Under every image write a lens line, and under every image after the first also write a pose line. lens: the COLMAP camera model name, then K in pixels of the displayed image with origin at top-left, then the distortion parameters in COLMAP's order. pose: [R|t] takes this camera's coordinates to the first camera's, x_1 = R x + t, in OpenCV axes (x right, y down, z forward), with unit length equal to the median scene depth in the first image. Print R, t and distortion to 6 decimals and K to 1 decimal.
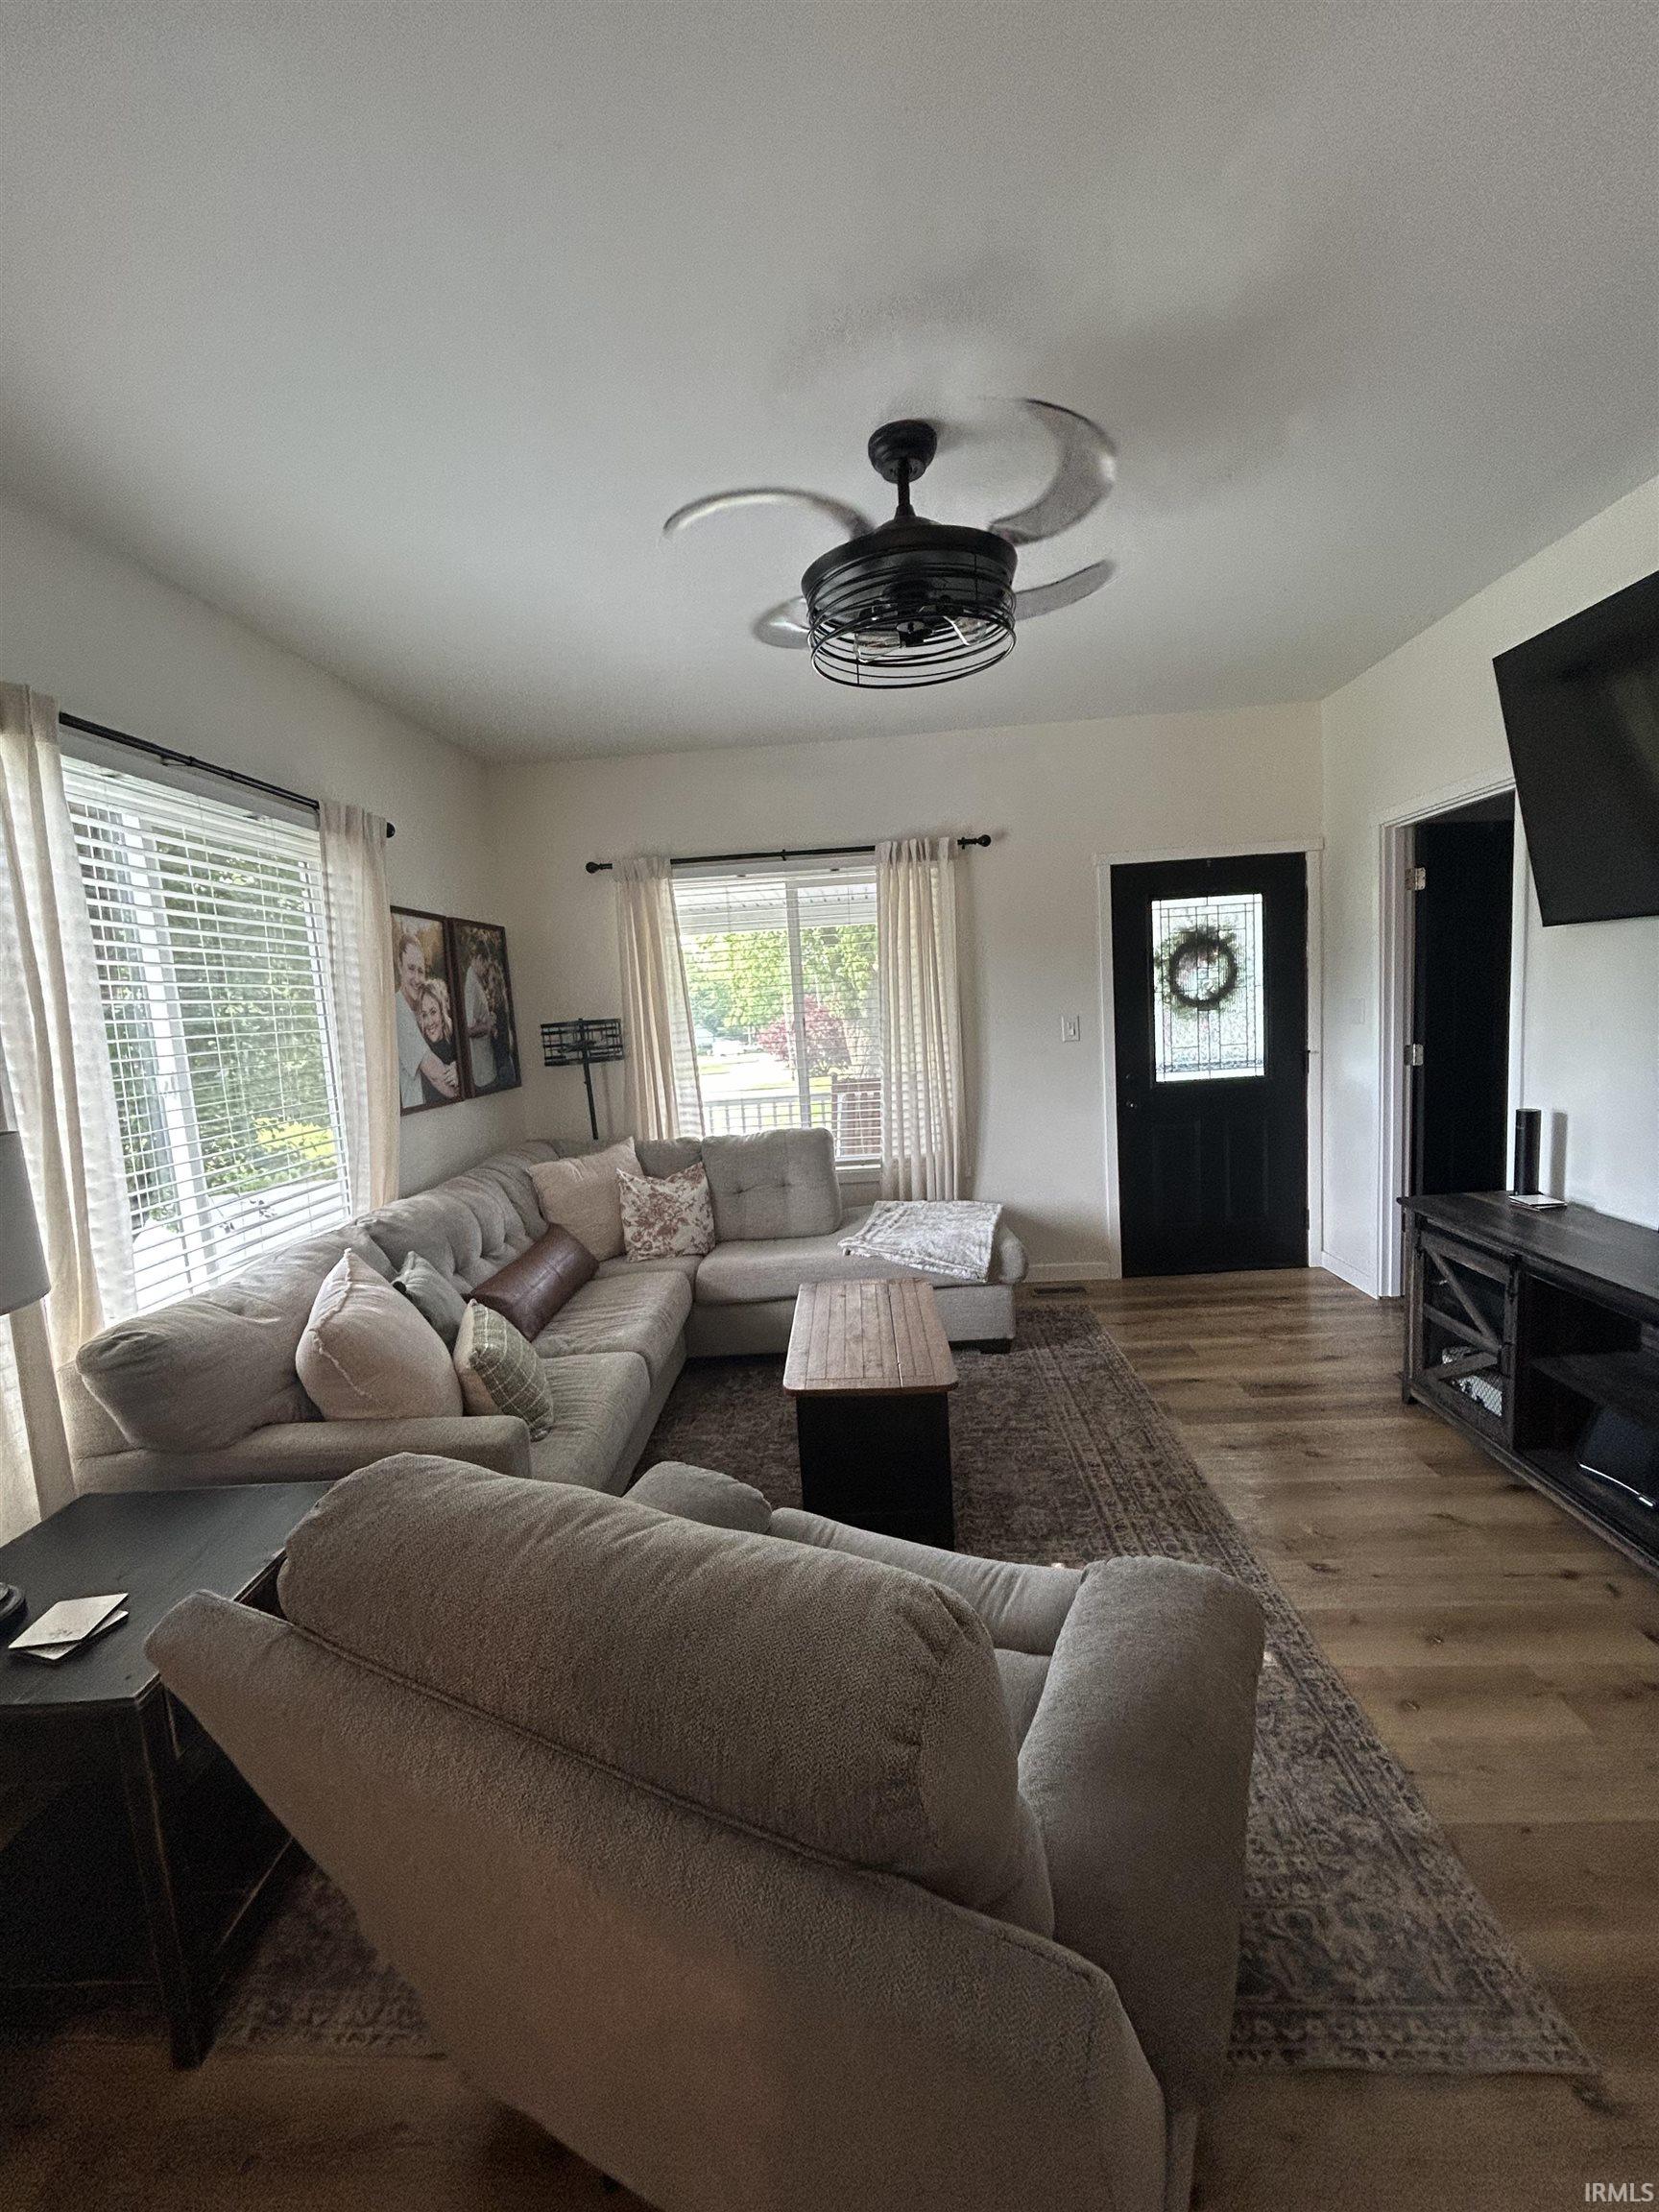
lens RADIAL K [[900.4, 0, 825.5], [0, 900.4, 1098.5], [0, 0, 1]] dist [-0.002553, 0.000281]
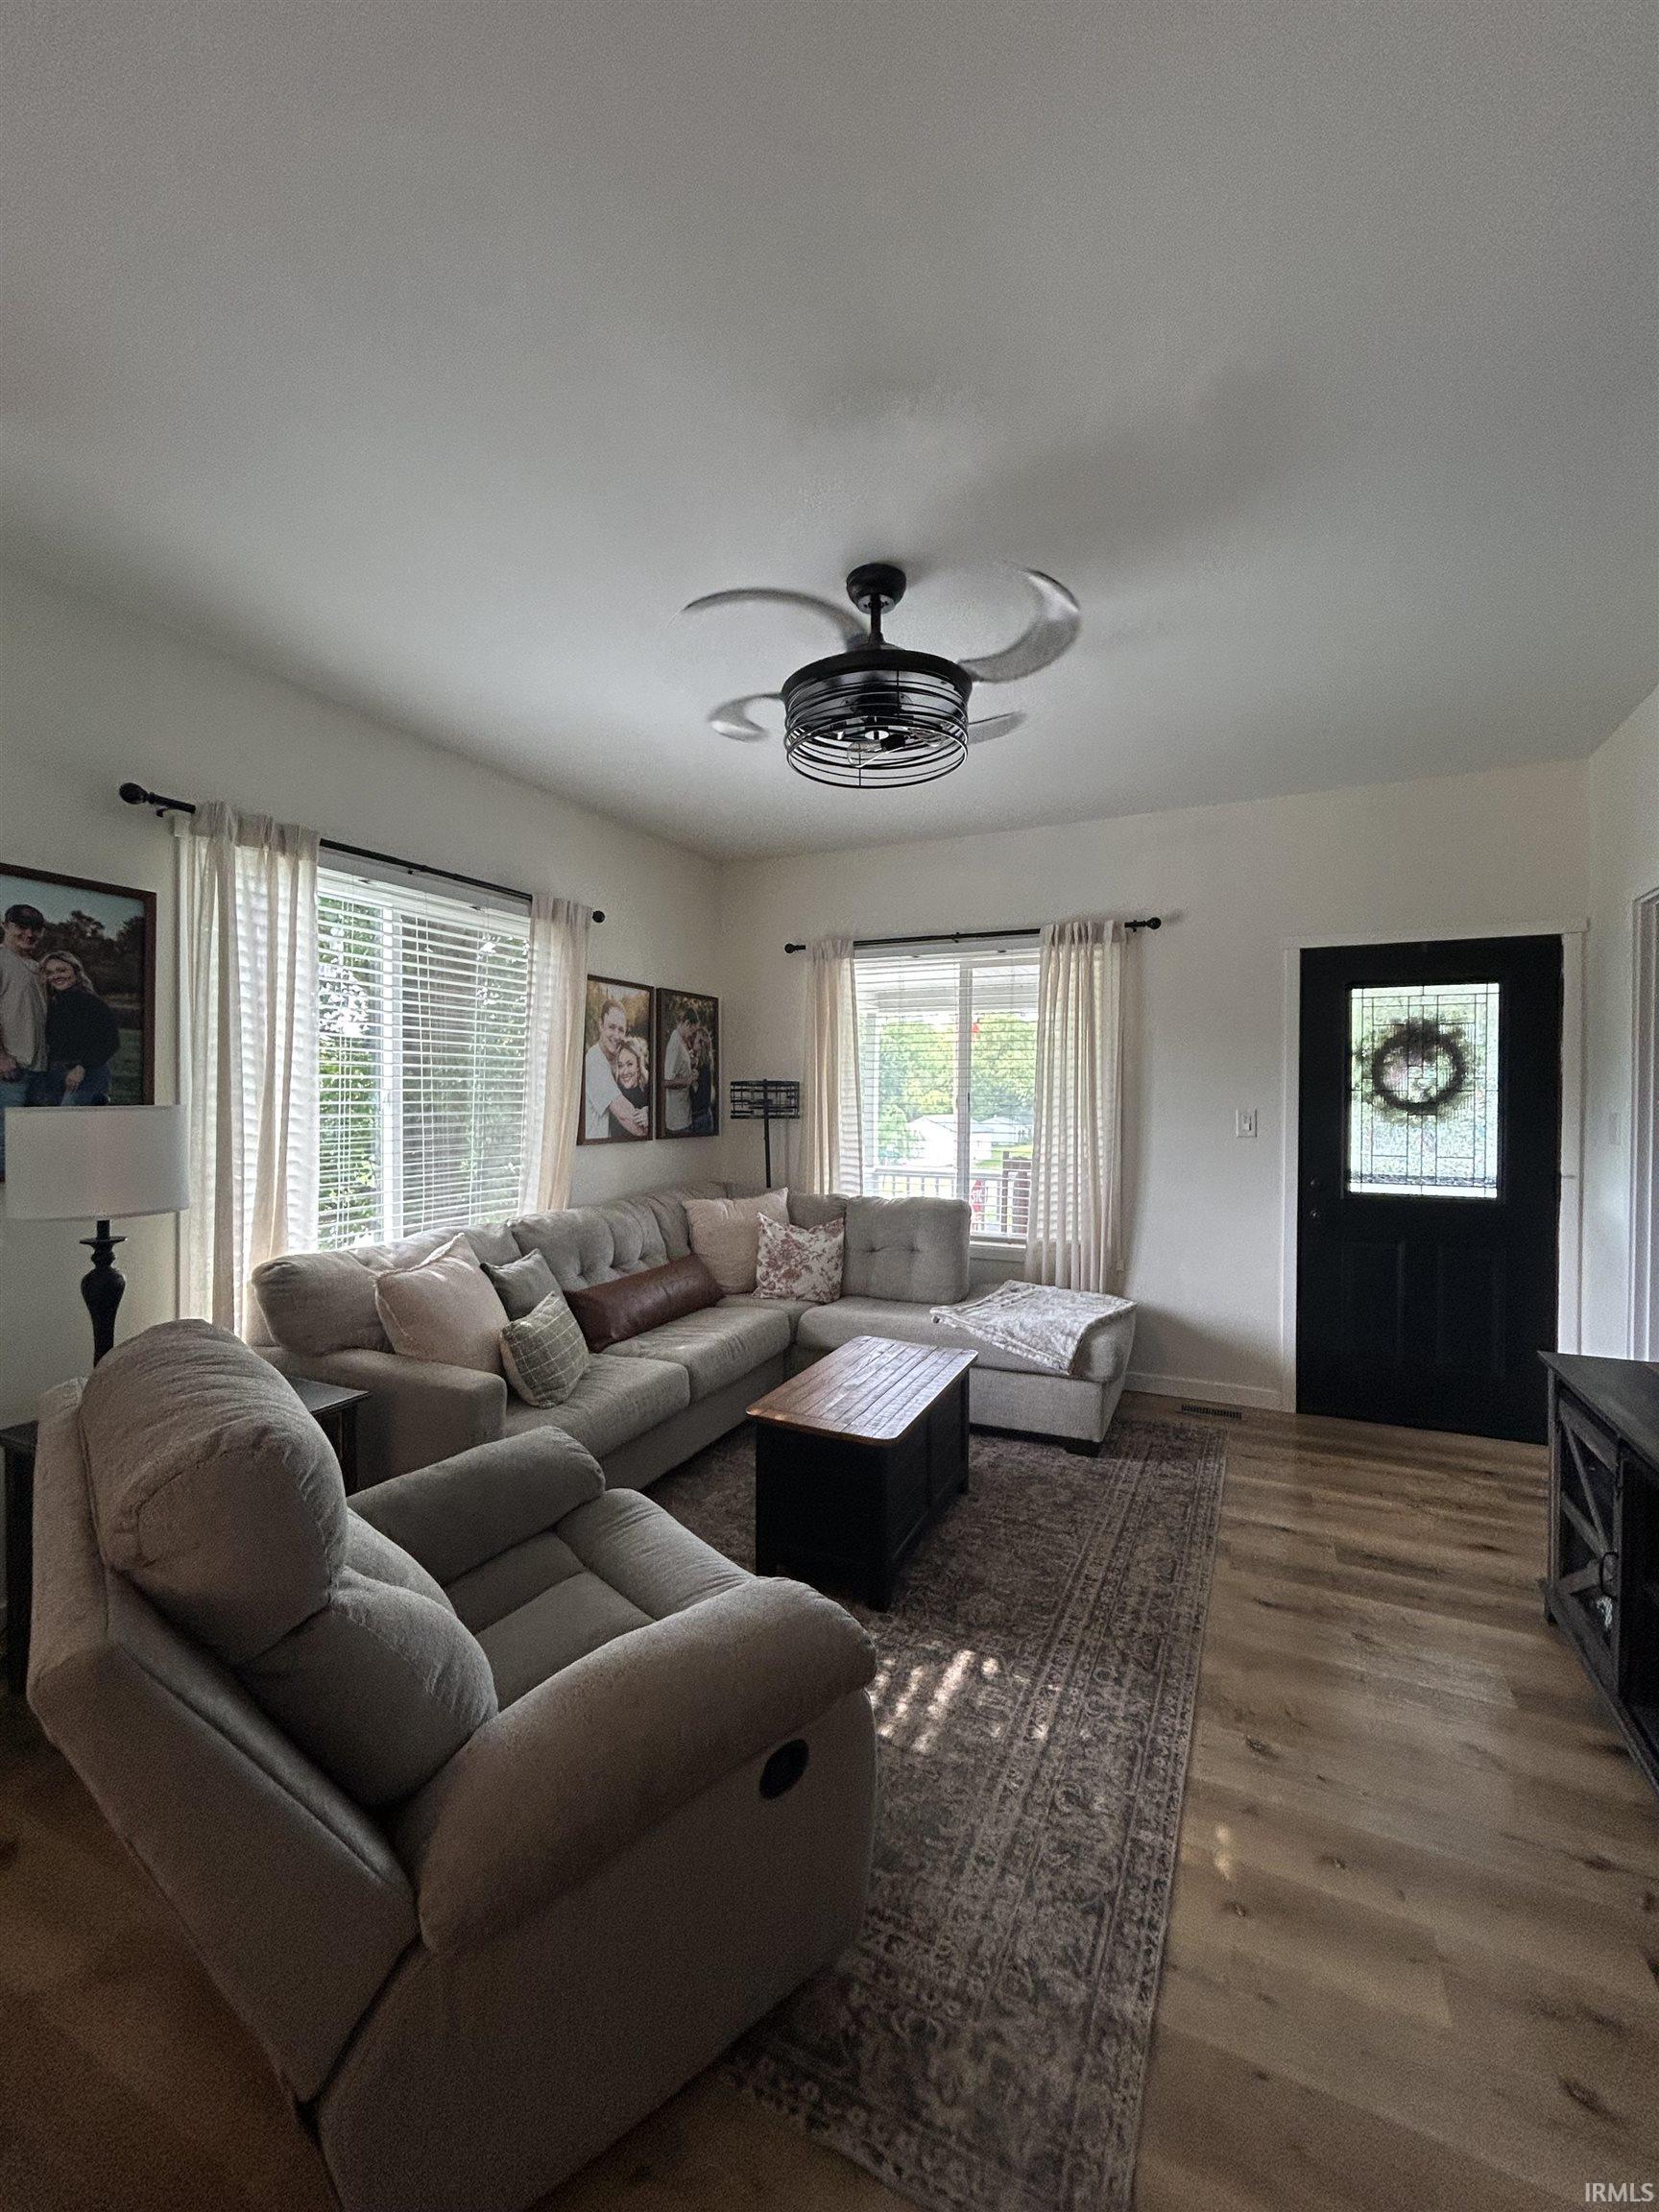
lens RADIAL K [[900.4, 0, 835.2], [0, 900.4, 1101.5], [0, 0, 1]] dist [-0.002553, 0.000281]
pose [[0.919464, 0.071478, -0.386623, 0.293890], [-0.105273, 0.992189, -0.066925, 0.006220], [0.378819, 0.102236, 0.919806, -0.003860]]
